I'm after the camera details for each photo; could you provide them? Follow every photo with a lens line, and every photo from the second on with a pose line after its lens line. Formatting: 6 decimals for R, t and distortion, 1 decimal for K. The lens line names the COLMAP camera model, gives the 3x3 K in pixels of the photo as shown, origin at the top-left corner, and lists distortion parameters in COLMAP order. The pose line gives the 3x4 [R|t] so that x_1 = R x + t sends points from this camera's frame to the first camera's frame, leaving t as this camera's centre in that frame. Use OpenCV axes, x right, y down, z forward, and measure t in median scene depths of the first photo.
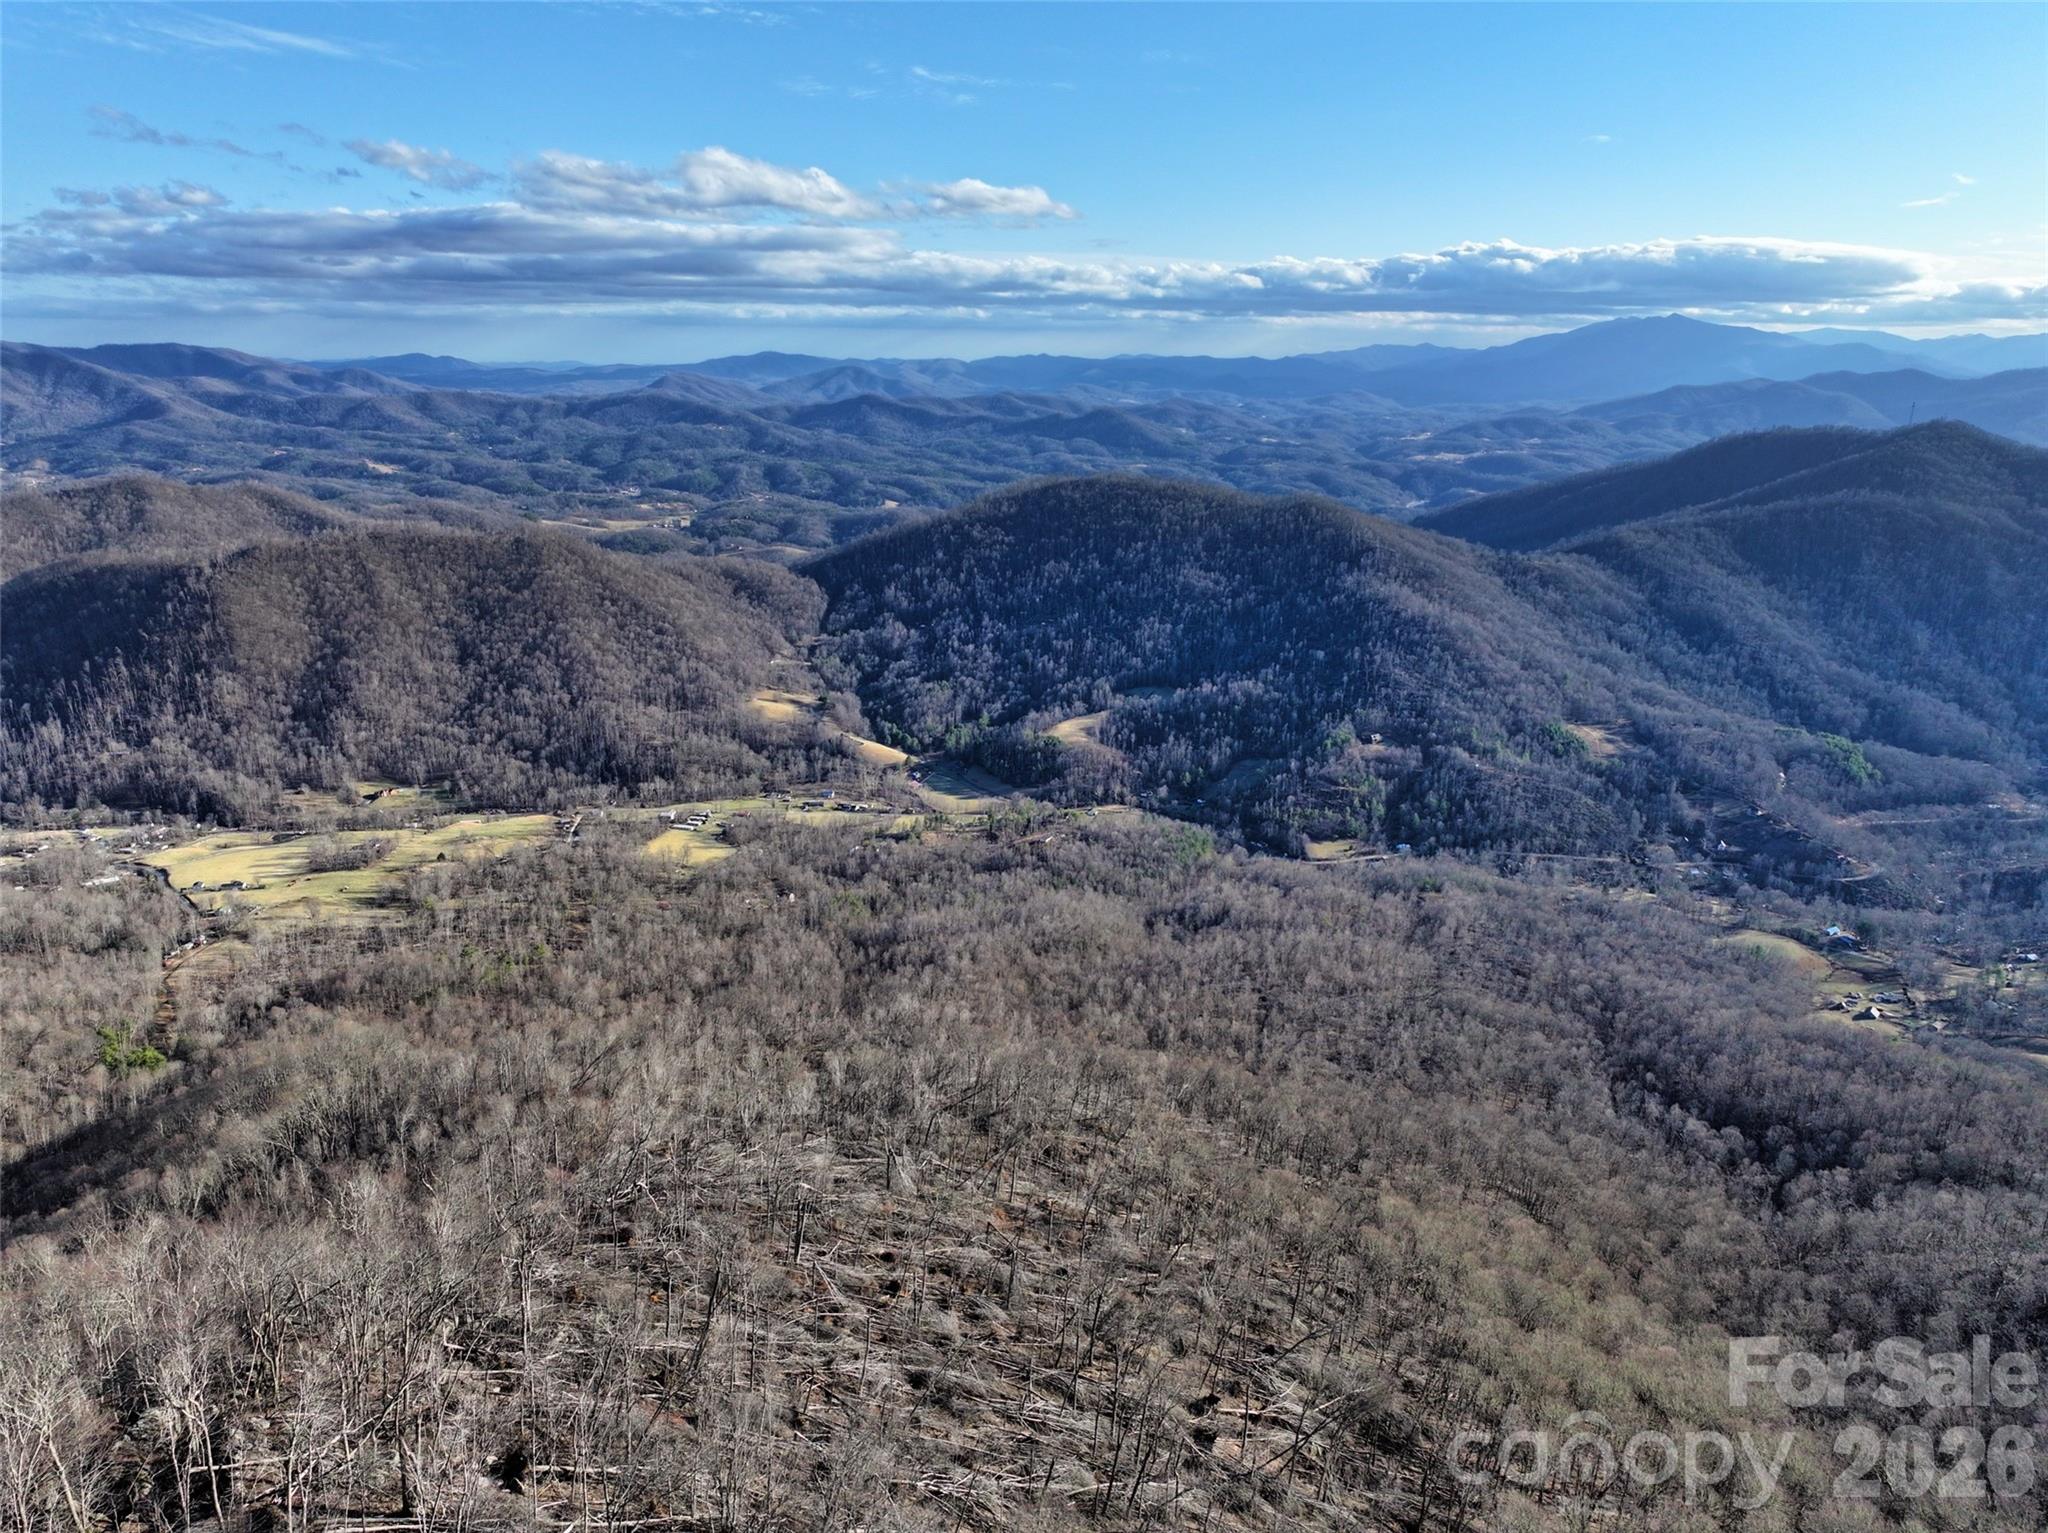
lens RADIAL K [[1444.4, 0, 1034.1], [0, 1444.4, 760.4], [0, 0, 1]] dist [0.002637, 0.010806]
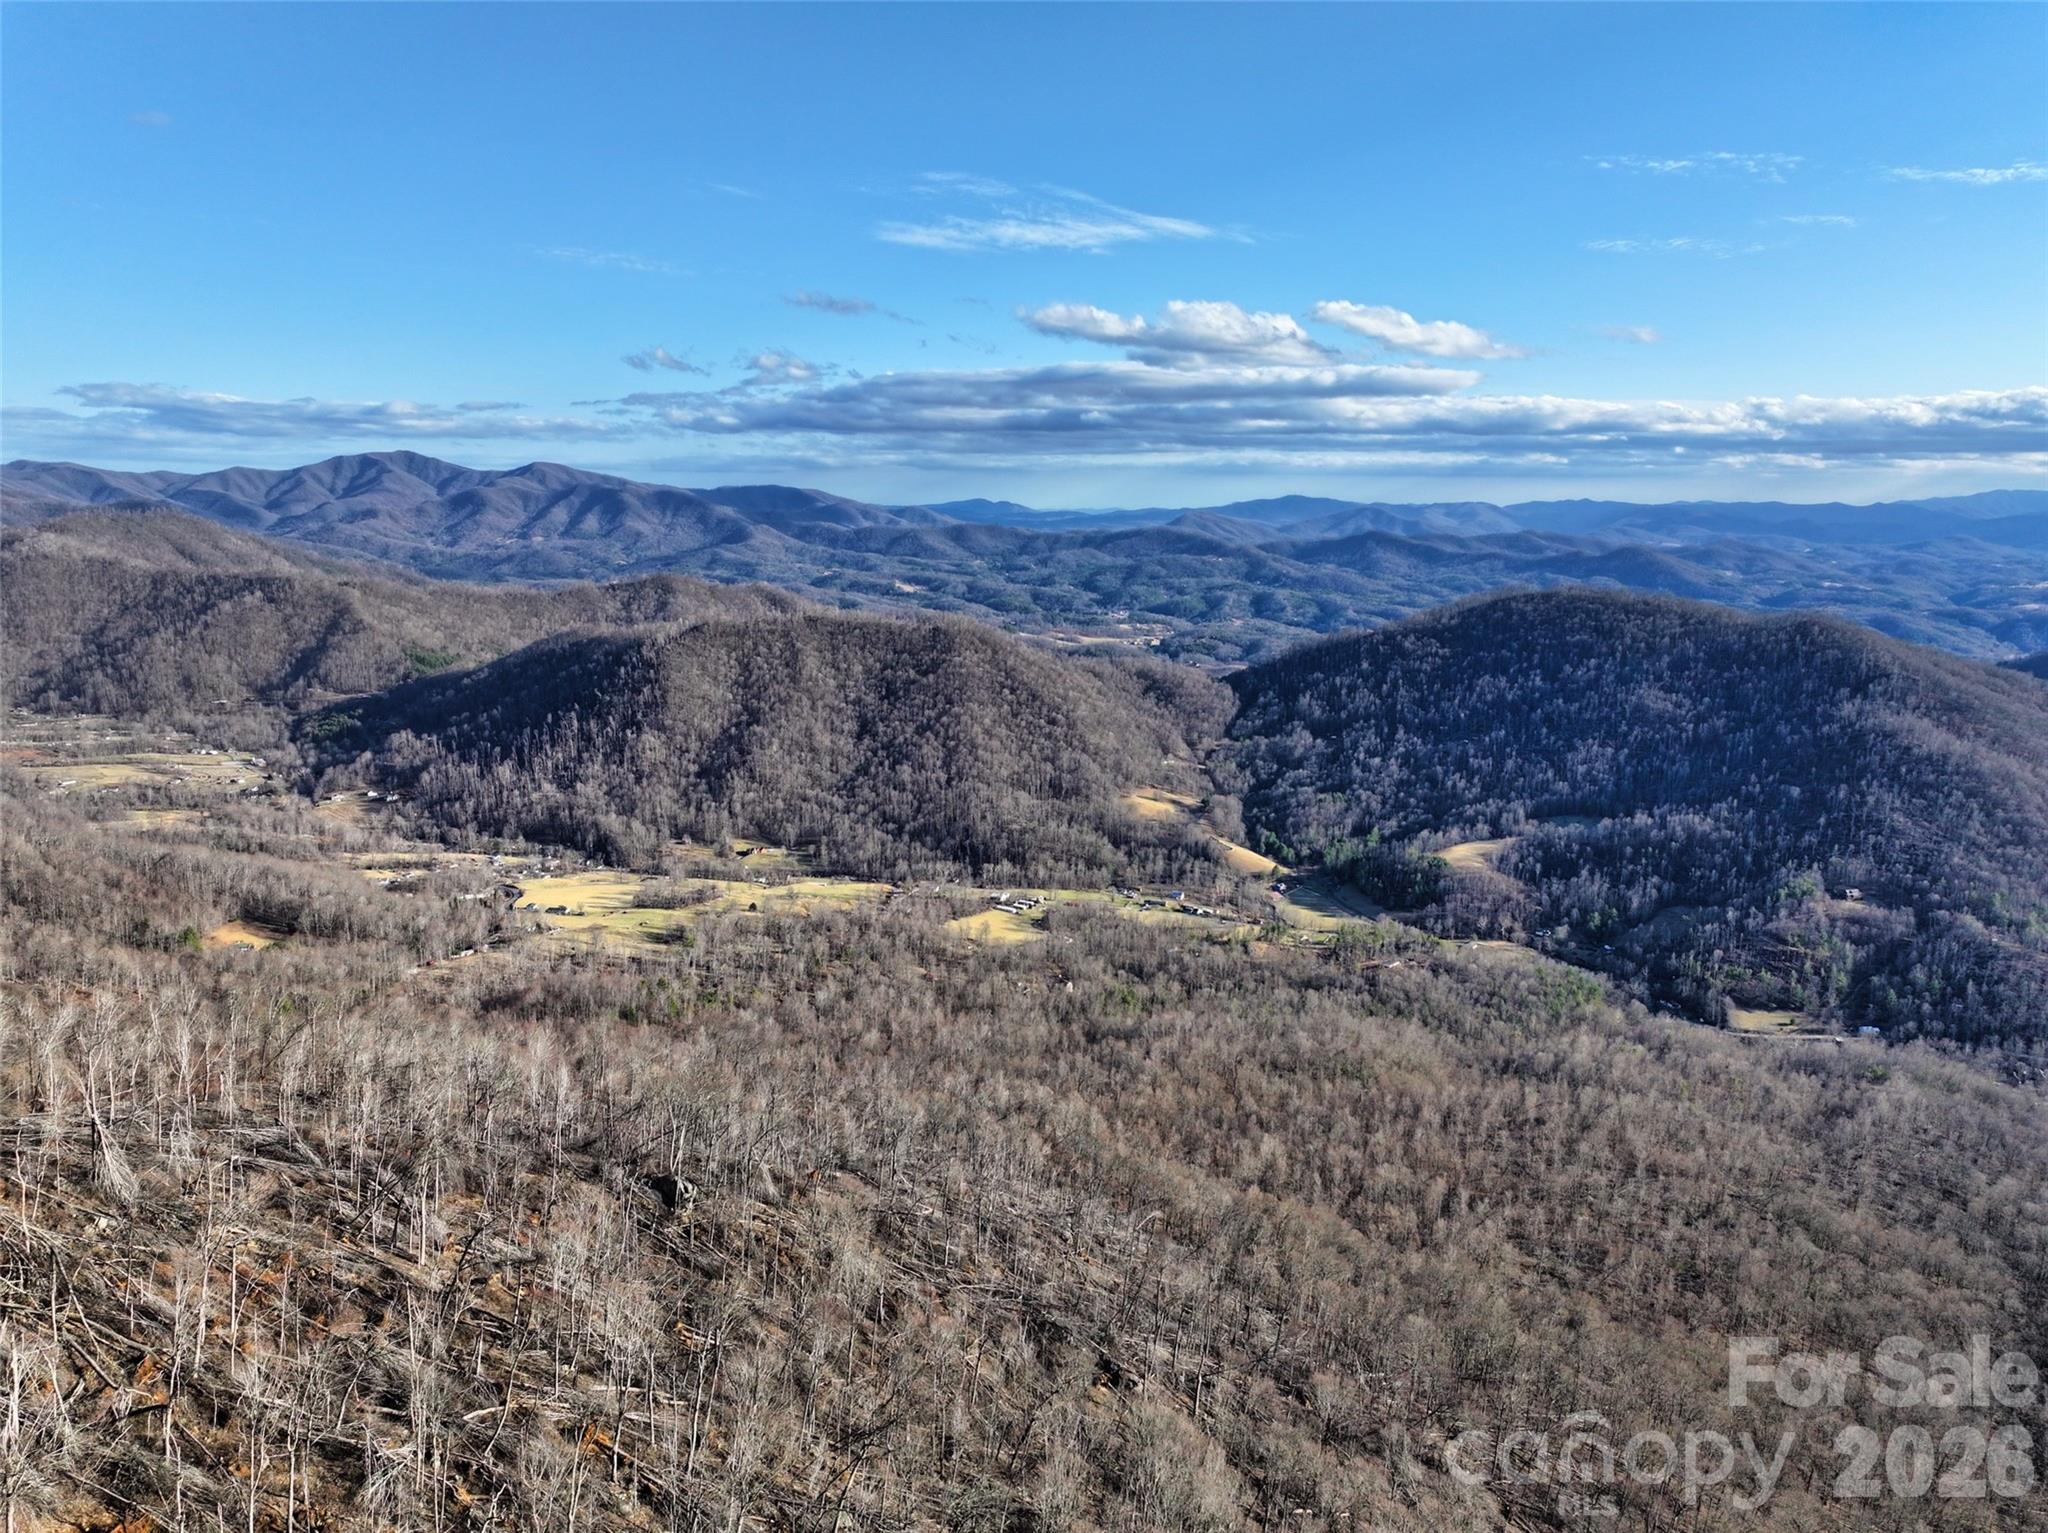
lens RADIAL K [[1444.4, 0, 1032.4], [0, 1444.4, 764.1], [0, 0, 1]] dist [0.002637, 0.010806]
pose [[0.935925, 0.065609, -0.346034, 0.082196], [-0.098392, 0.992084, -0.078022, 0.020107], [0.338176, 0.107070, 0.934972, 0.085828]]
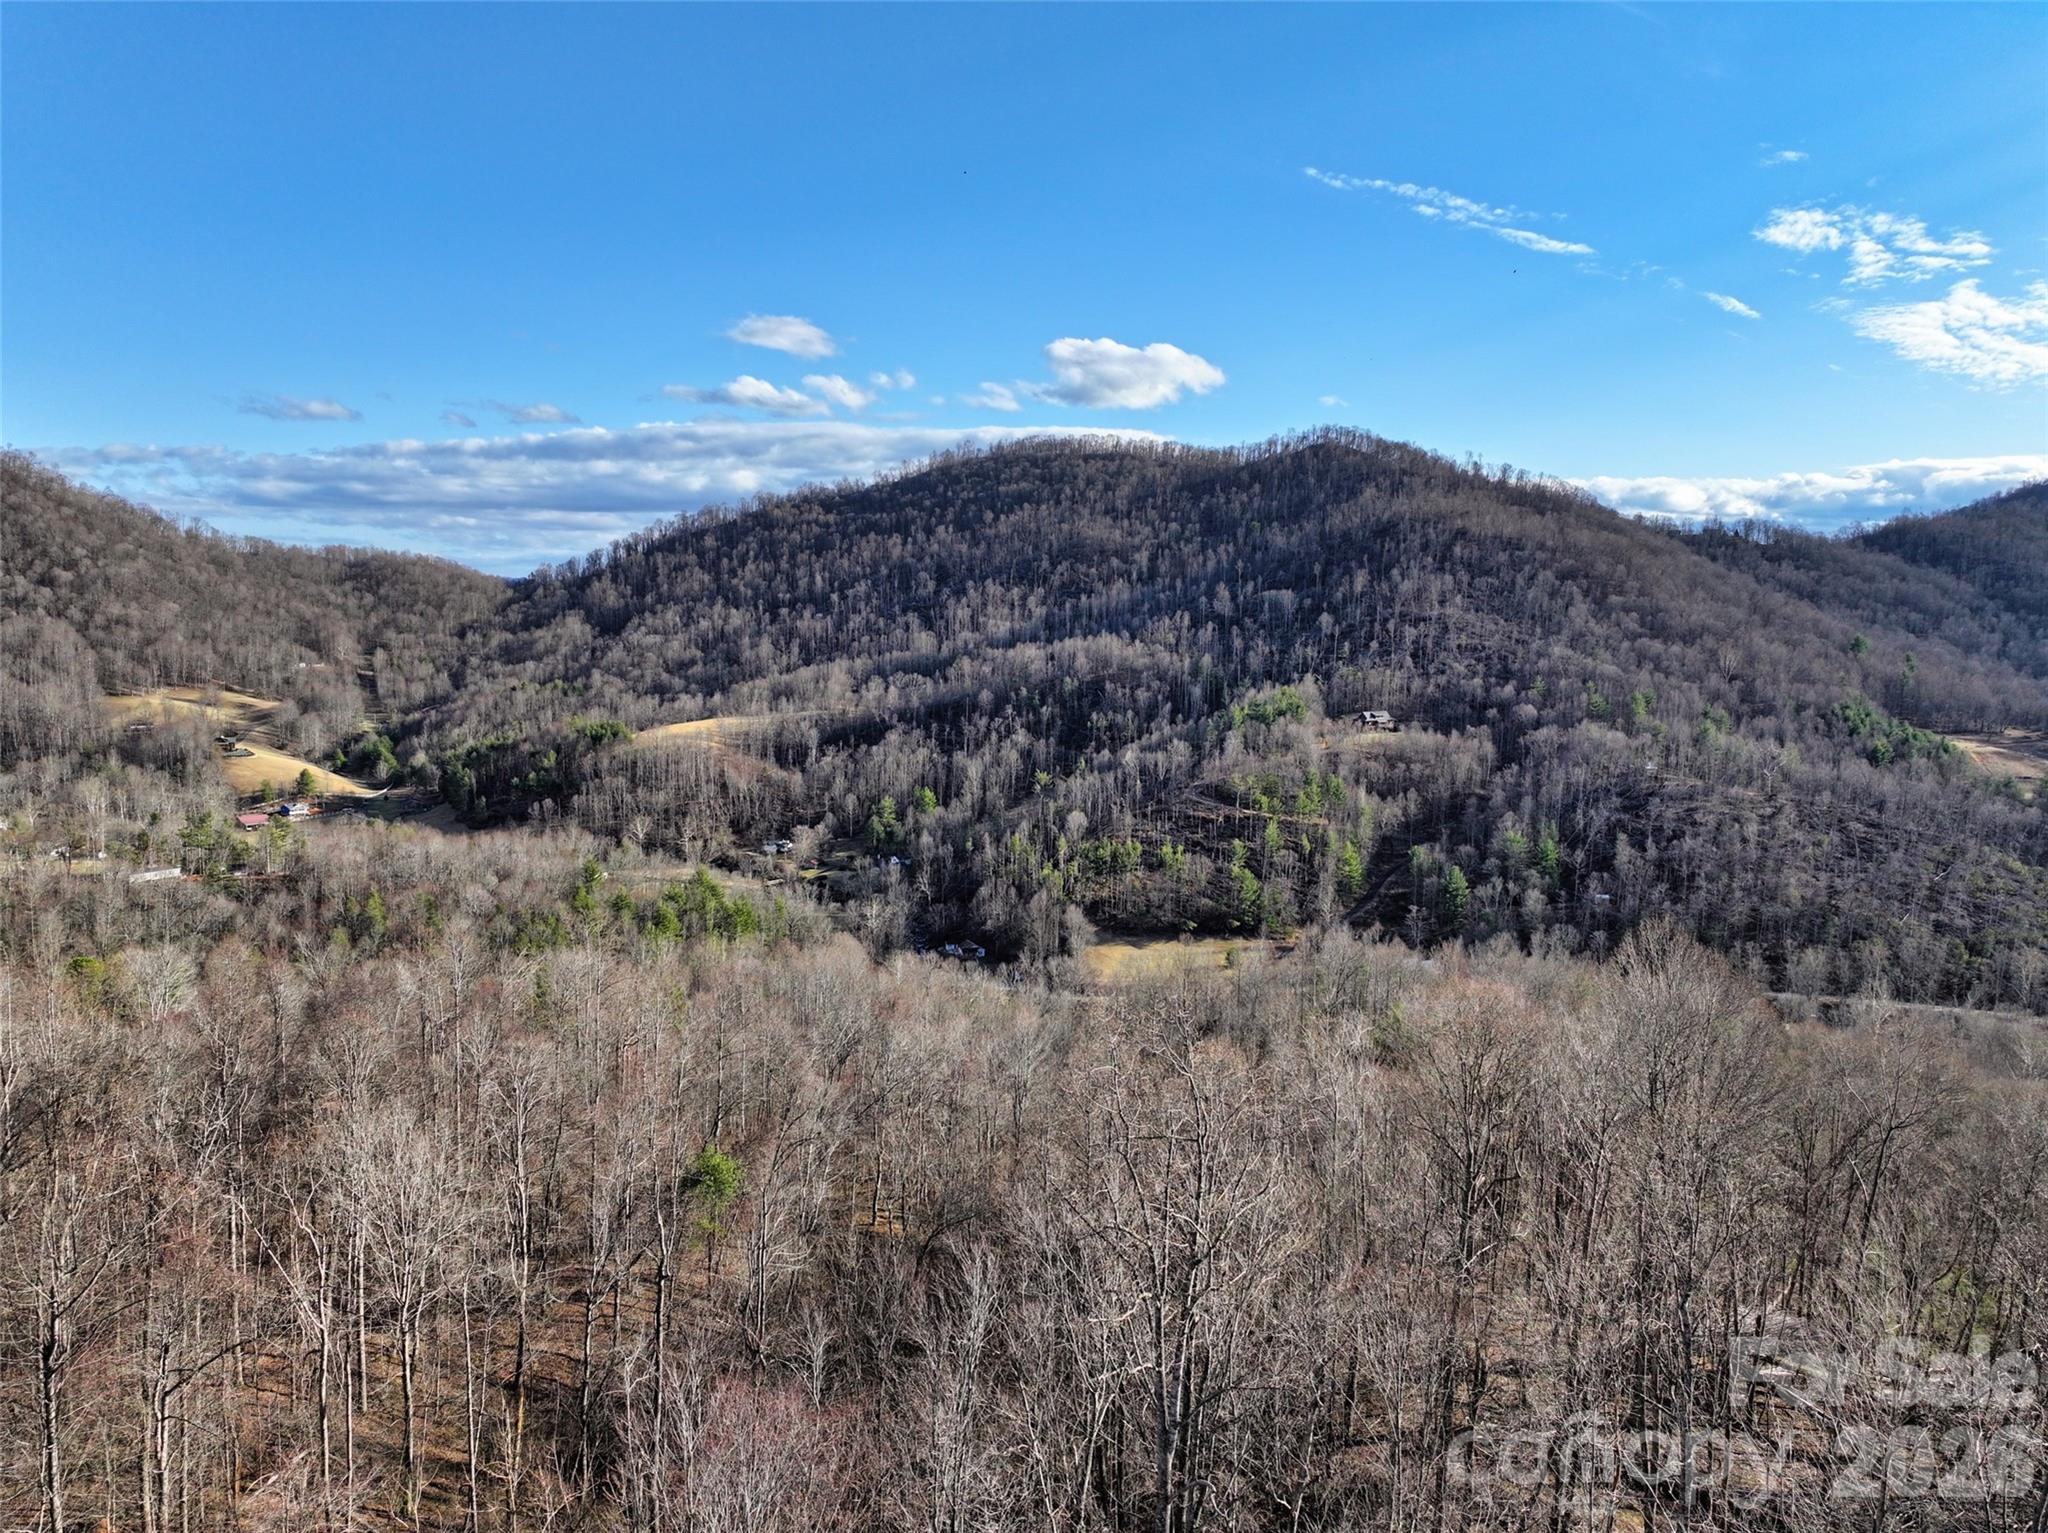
lens RADIAL K [[1444.4, 0, 1028.5], [0, 1444.4, 759.0], [0, 0, 1]] dist [0.002637, 0.010806]
pose [[0.993683, 0.011187, -0.111667, 0.183805], [-0.030379, 0.984684, -0.171681, 0.063237], [0.108036, 0.173989, 0.978803, 0.601445]]
